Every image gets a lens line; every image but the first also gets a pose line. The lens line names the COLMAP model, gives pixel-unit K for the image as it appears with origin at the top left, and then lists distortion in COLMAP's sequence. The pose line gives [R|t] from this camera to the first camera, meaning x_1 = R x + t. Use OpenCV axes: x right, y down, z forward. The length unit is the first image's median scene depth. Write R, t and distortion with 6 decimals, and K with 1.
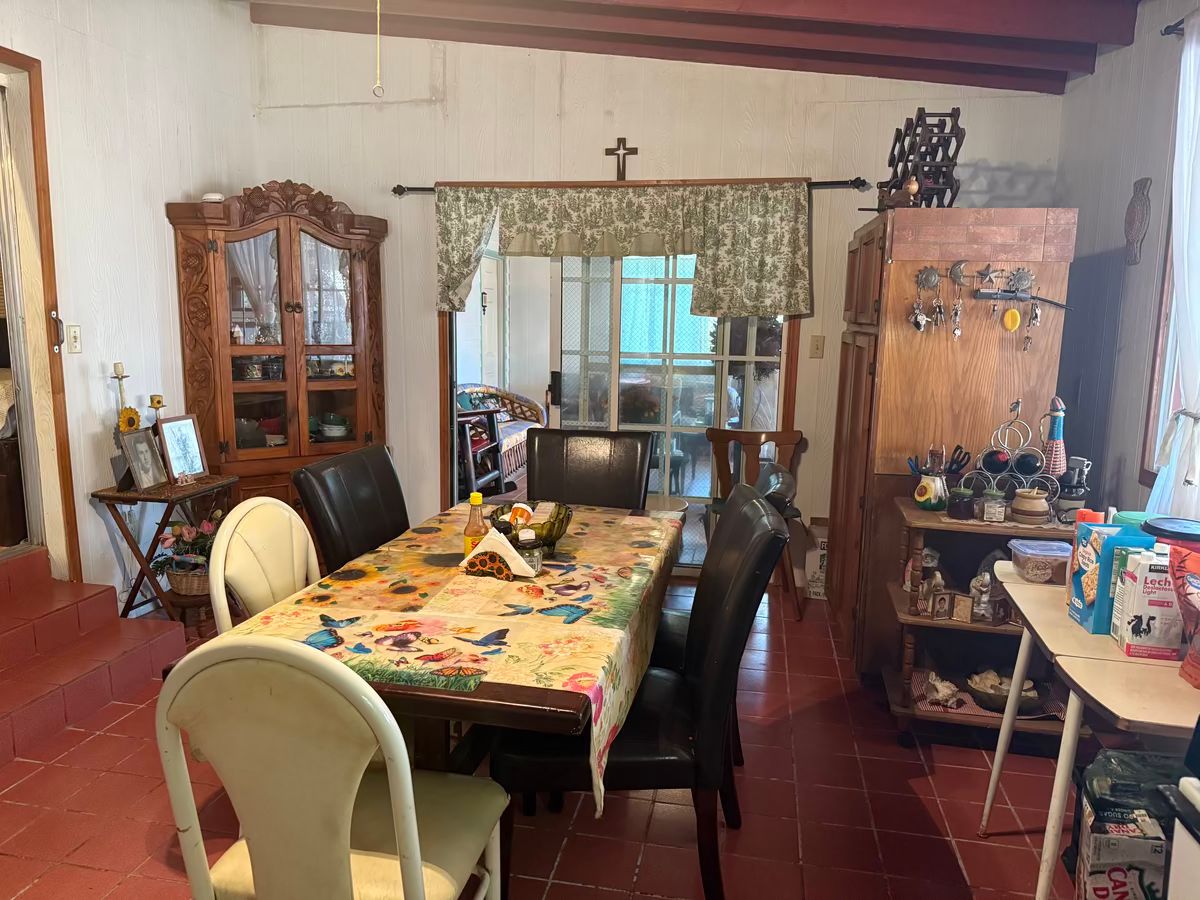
lens RADIAL K [[844.3, 0, 594.6], [0, 844.3, 450.6], [0, 0, 1]] dist [0.043604, -0.062650]
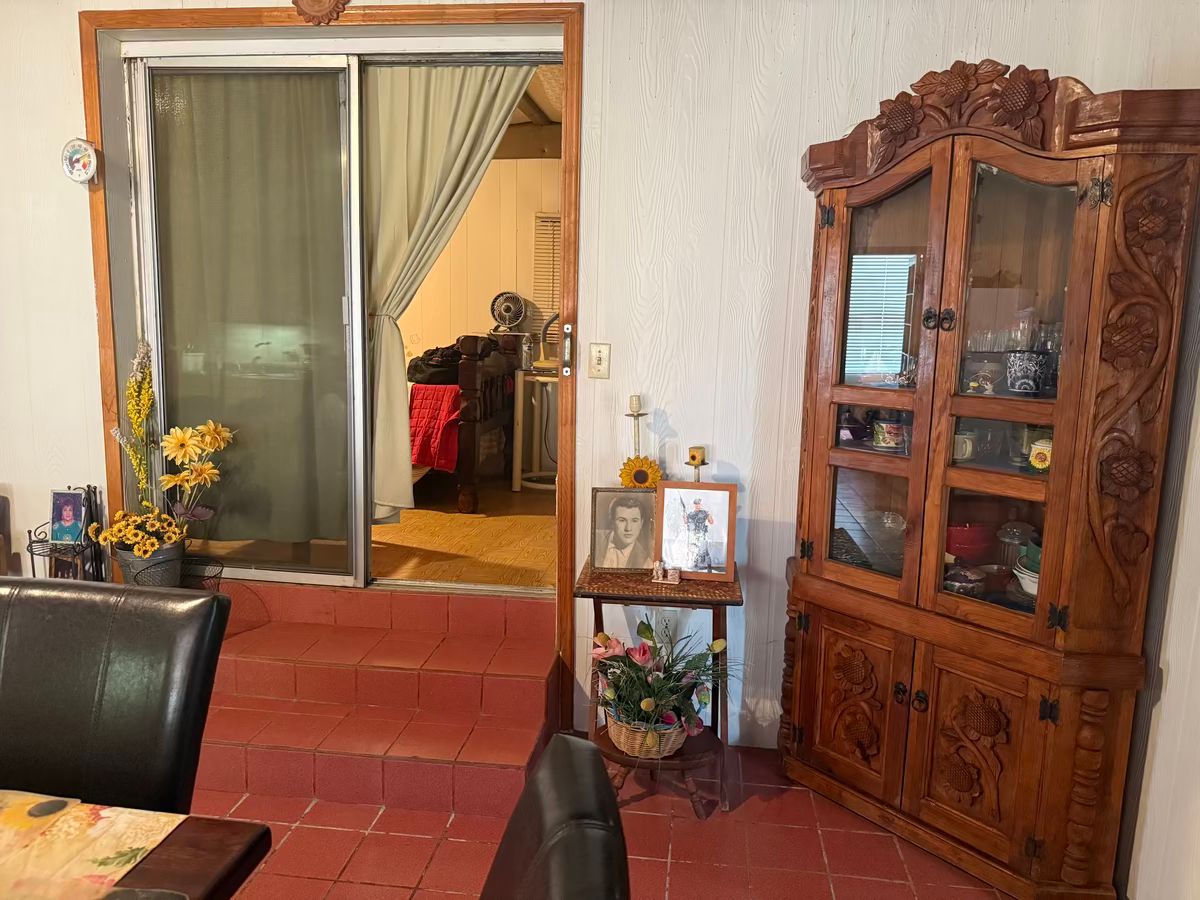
lens RADIAL K [[844.3, 0, 600.3], [0, 844.3, 444.2], [0, 0, 1]] dist [0.043604, -0.062650]
pose [[0.079081, 0.125479, -0.988940, 0.142207], [-0.178772, 0.977749, 0.109763, -0.121030], [0.980707, 0.168115, 0.099753, 0.800602]]
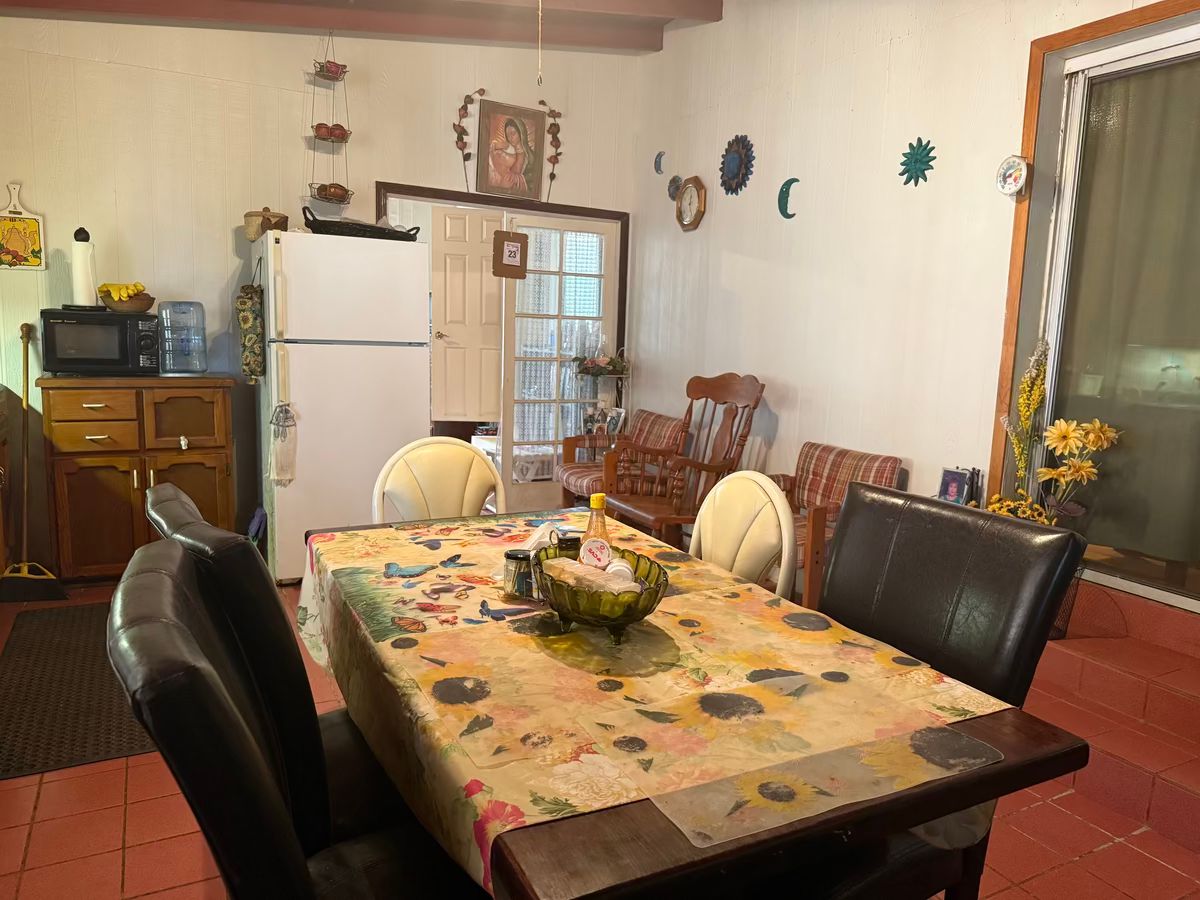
lens RADIAL K [[844.3, 0, 603.8], [0, 844.3, 452.3], [0, 0, 1]] dist [0.043604, -0.062650]
pose [[-0.774474, 0.042423, -0.631182, 0.177124], [-0.148201, 0.957816, 0.246223, -0.090857], [0.615001, 0.284235, -0.735516, 0.824696]]
